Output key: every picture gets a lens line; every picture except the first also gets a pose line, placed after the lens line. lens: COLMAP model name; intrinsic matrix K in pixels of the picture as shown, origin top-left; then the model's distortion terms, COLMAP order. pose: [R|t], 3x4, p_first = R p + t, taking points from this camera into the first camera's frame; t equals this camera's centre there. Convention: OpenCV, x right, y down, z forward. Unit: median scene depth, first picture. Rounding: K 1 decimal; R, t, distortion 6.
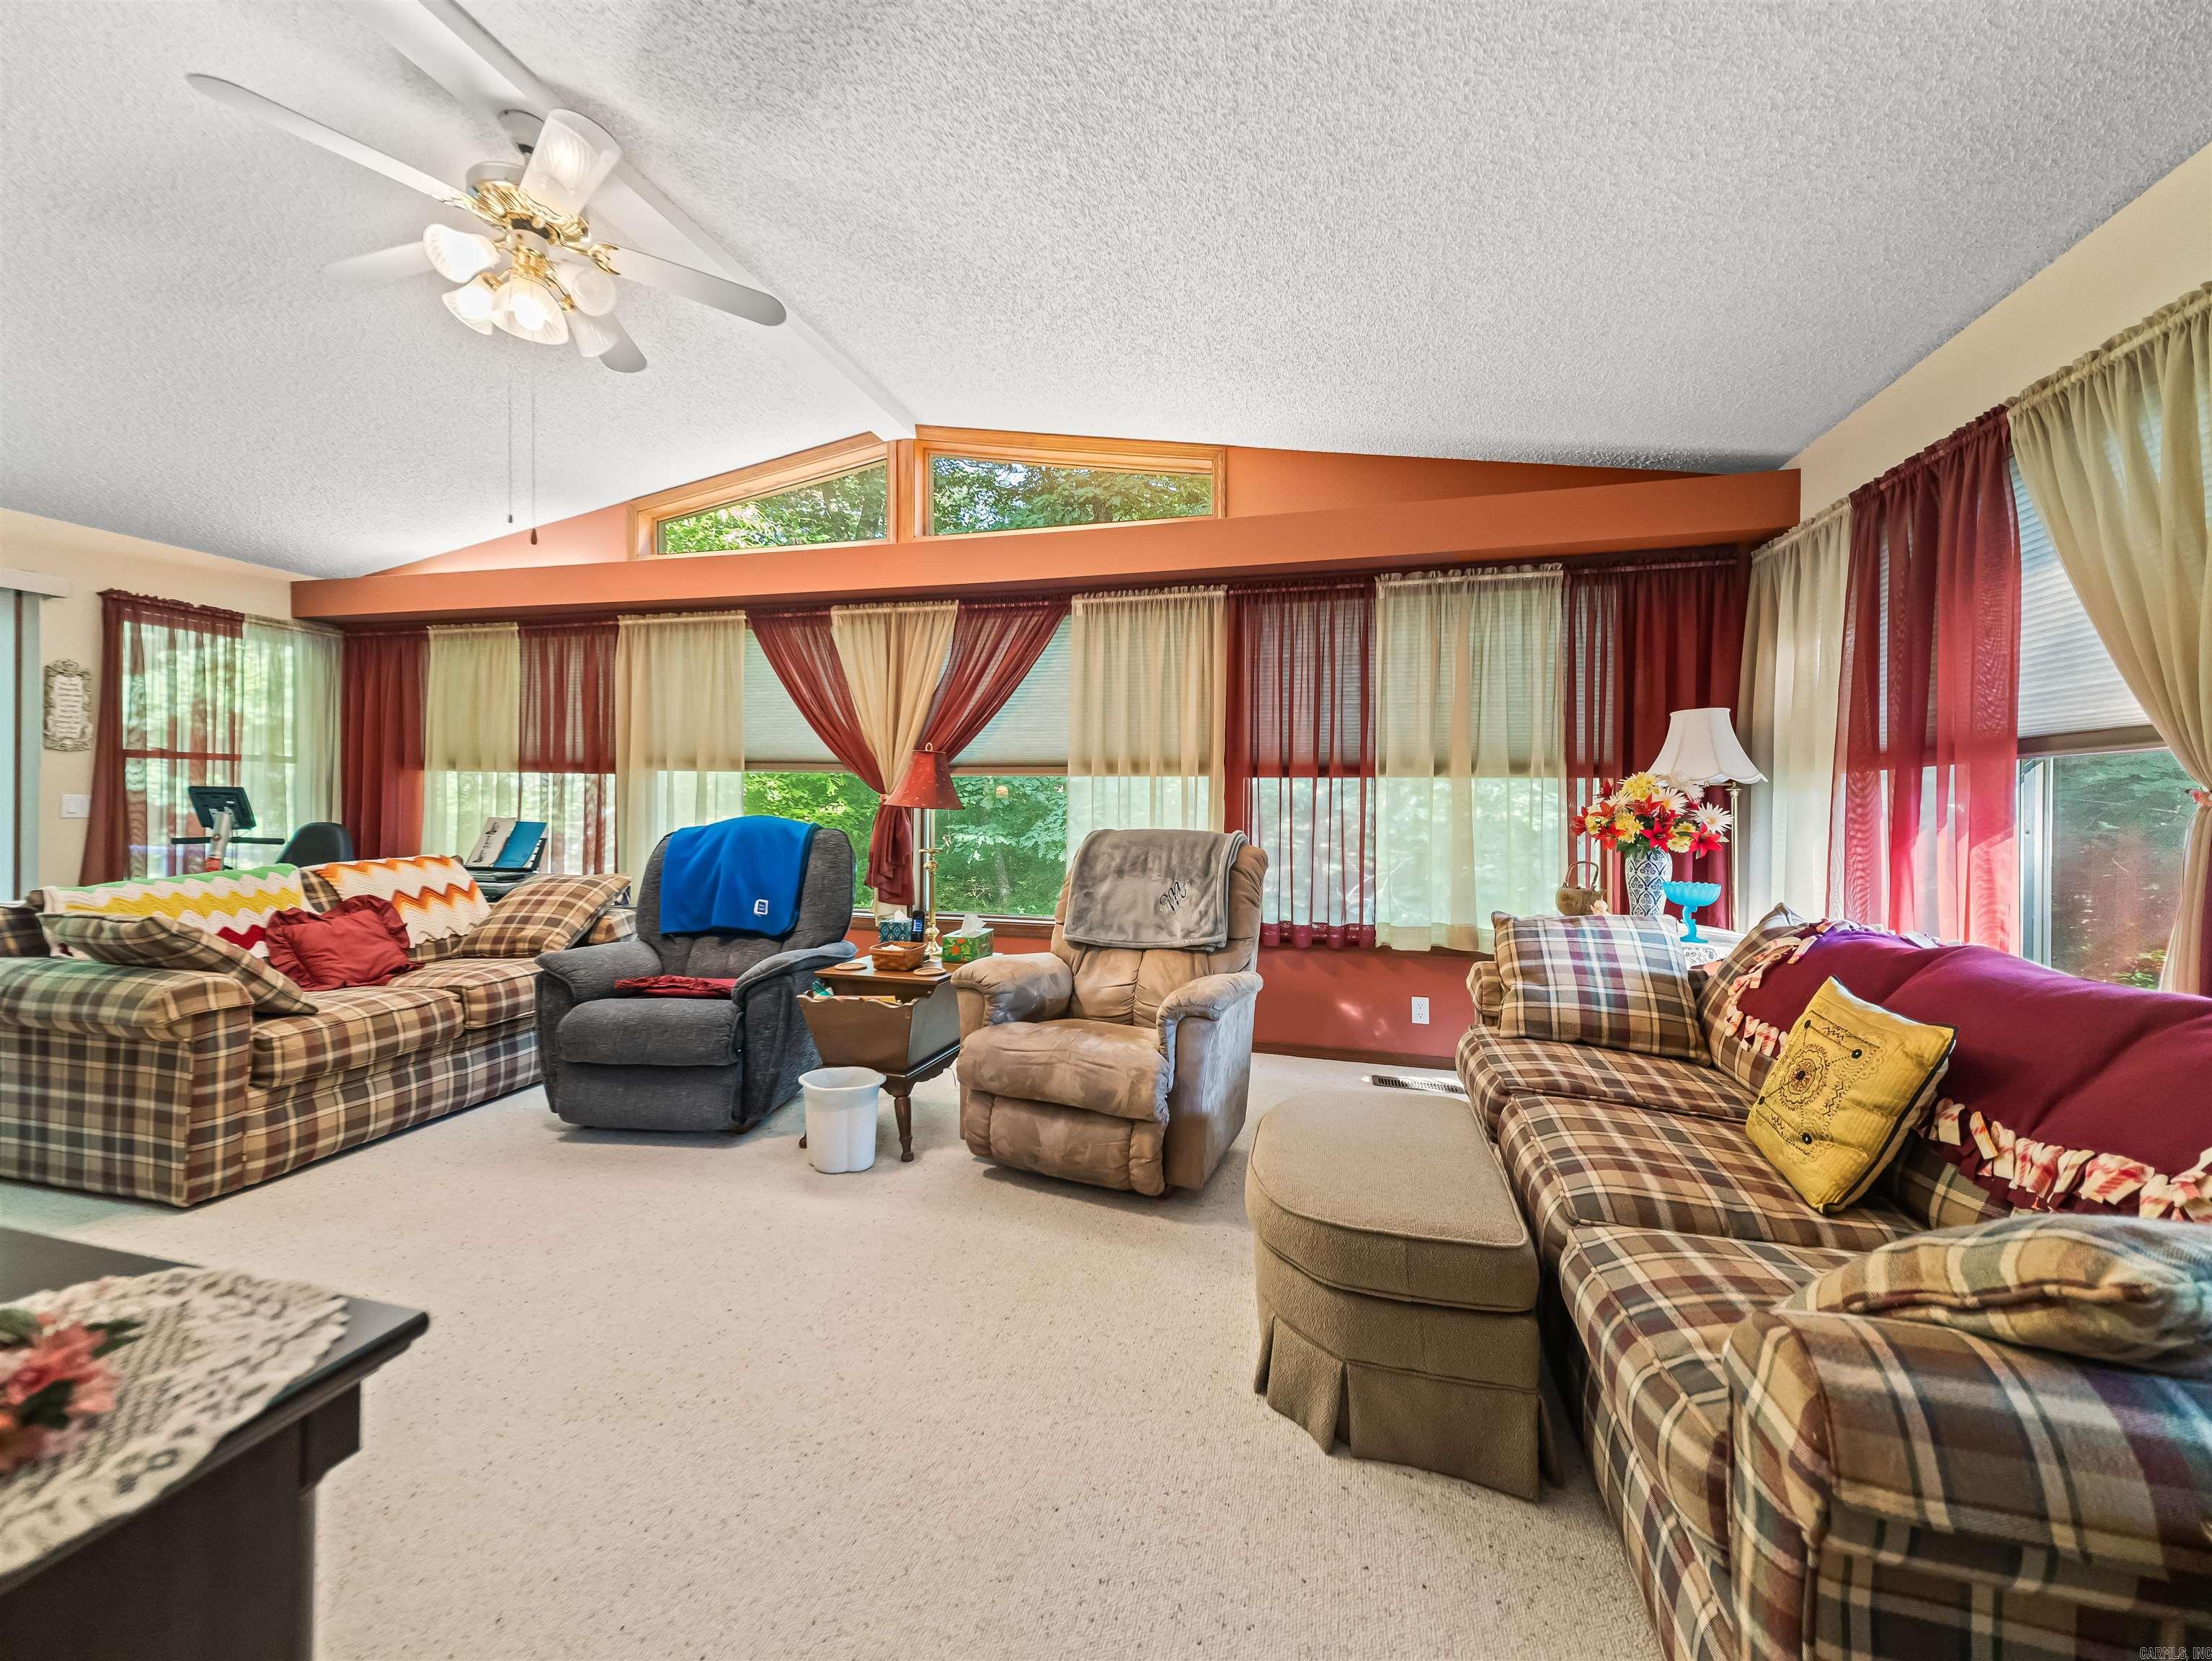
lens RADIAL K [[851.8, 0, 1101.8], [0, 851.8, 849.2], [0, 0, 1]] dist [0.039656, -0.013397]
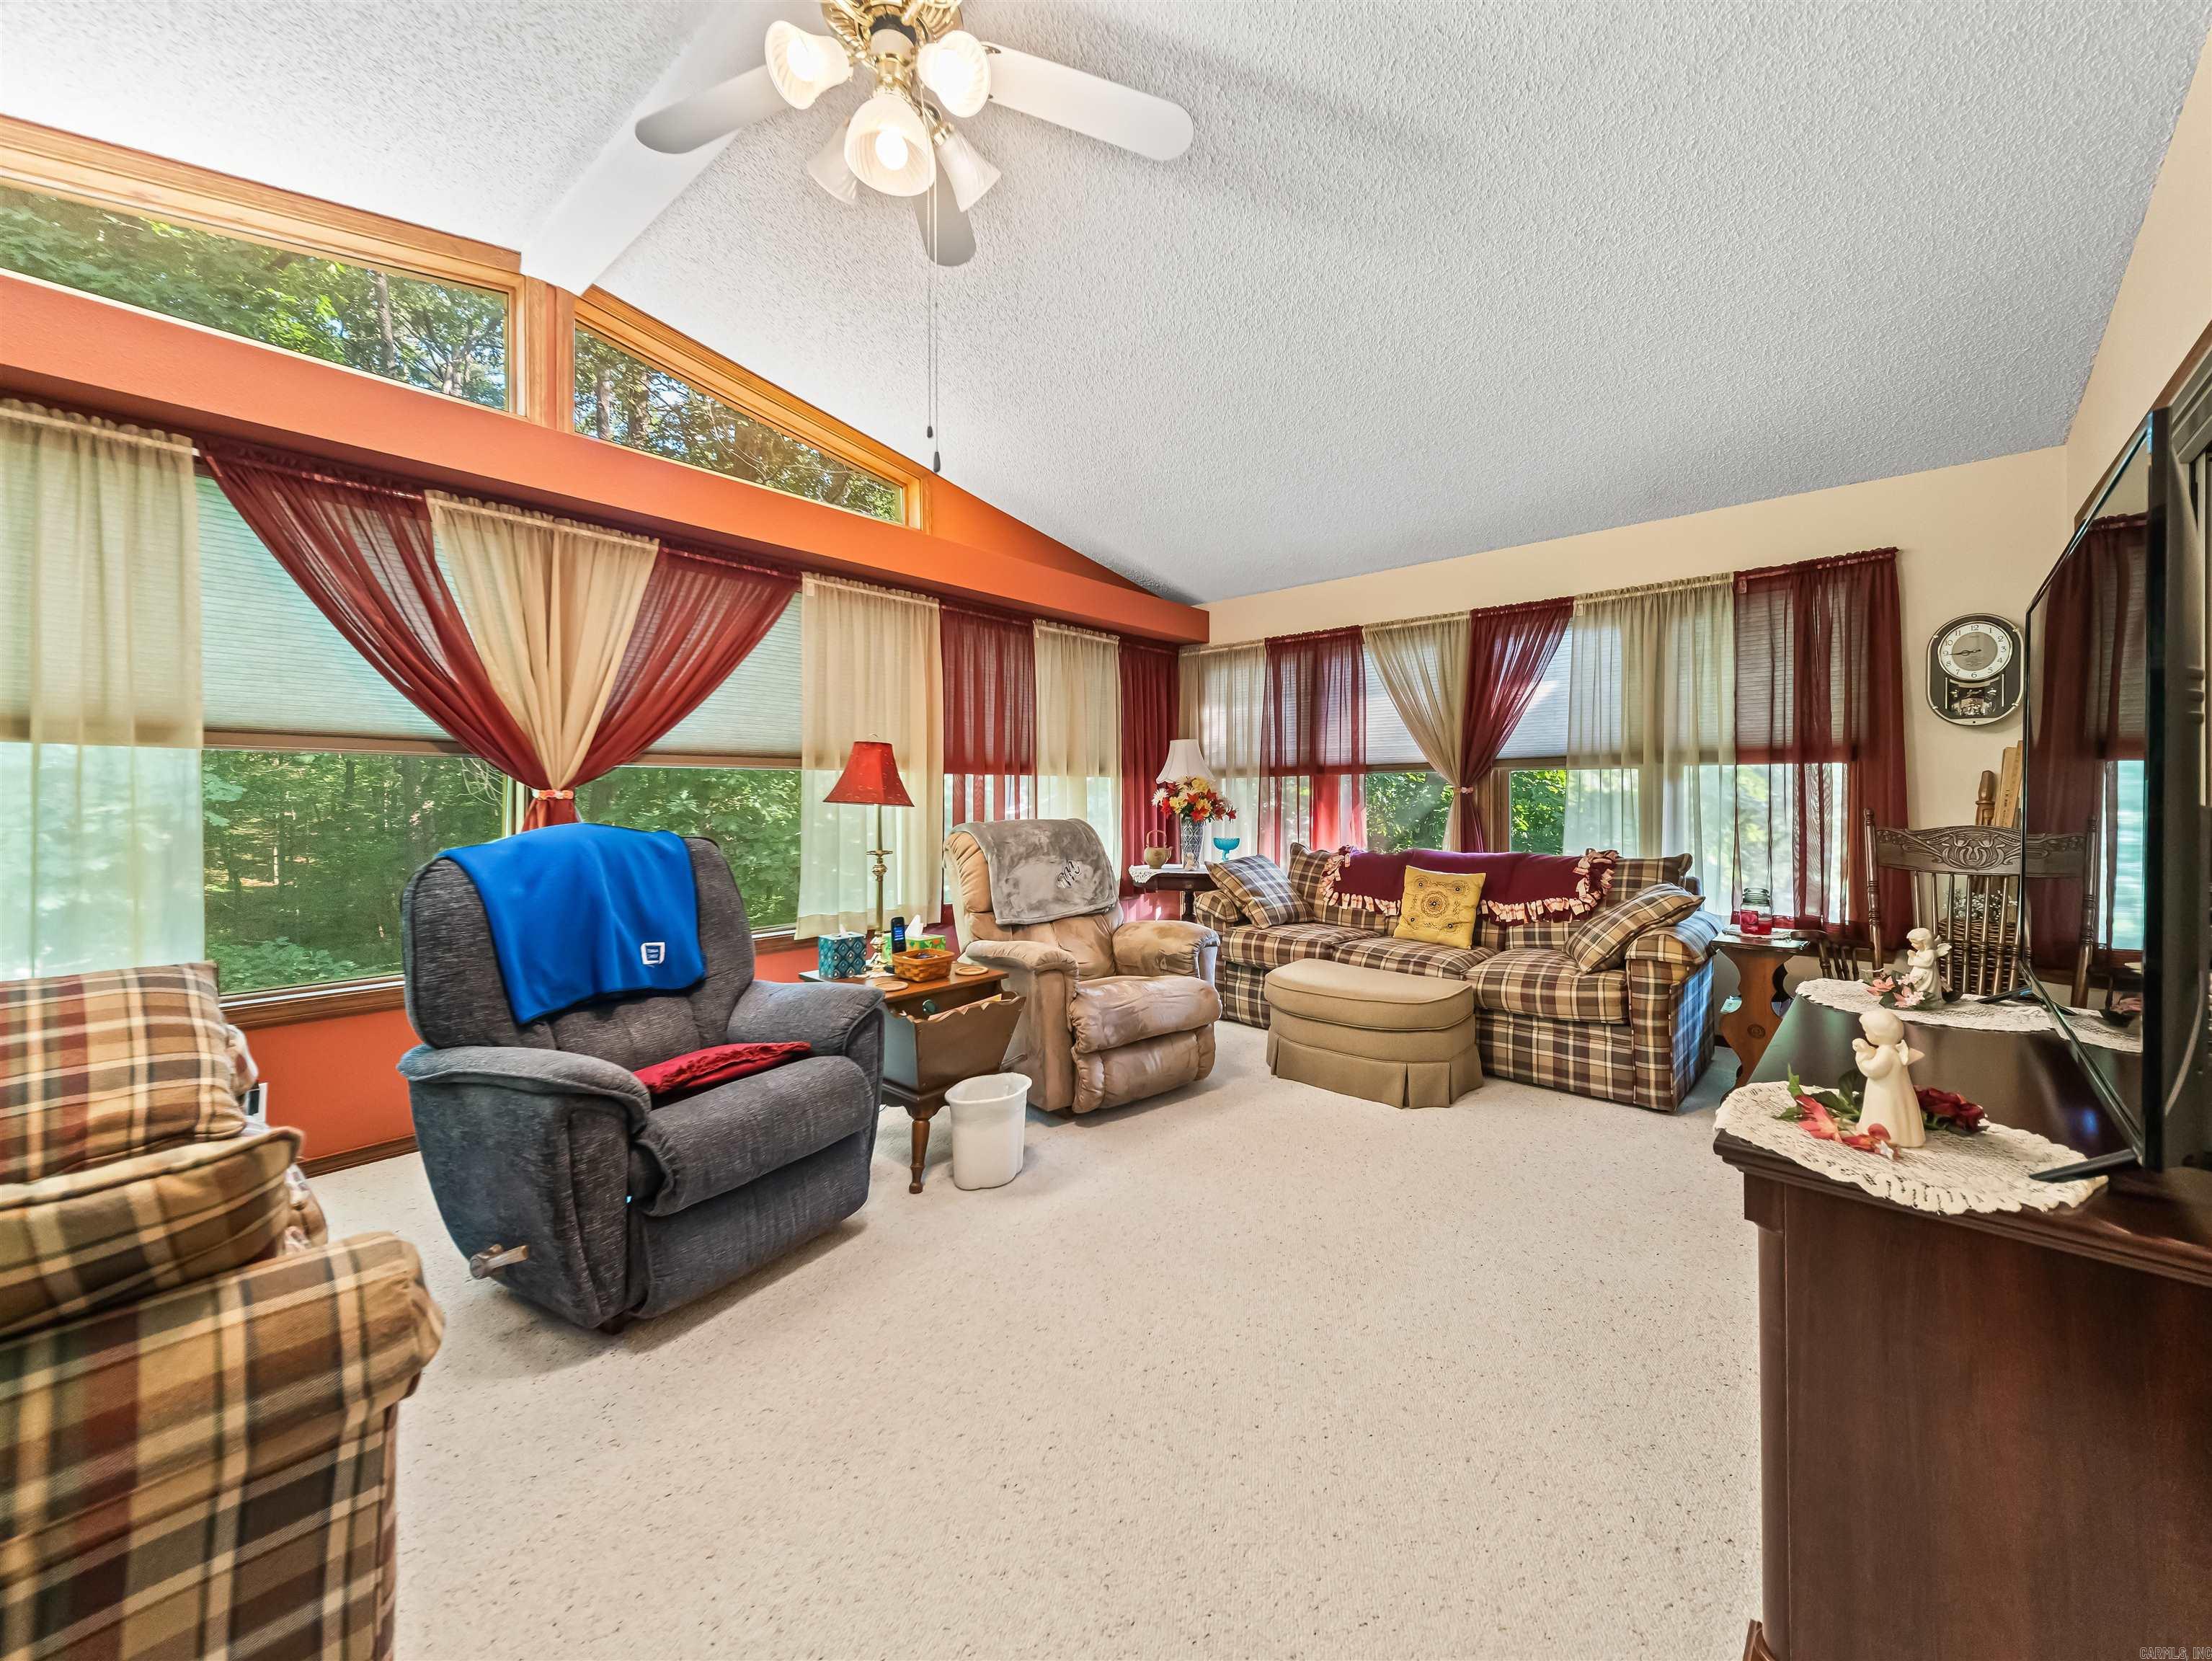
lens RADIAL K [[851.8, 0, 1101.8], [0, 851.8, 849.2], [0, 0, 1]] dist [0.039656, -0.013397]
pose [[0.447809, -0.069832, 0.891398, -0.746766], [0.057684, 0.997125, 0.049136, -0.028110], [-0.892267, 0.029416, 0.450550, 0.314949]]
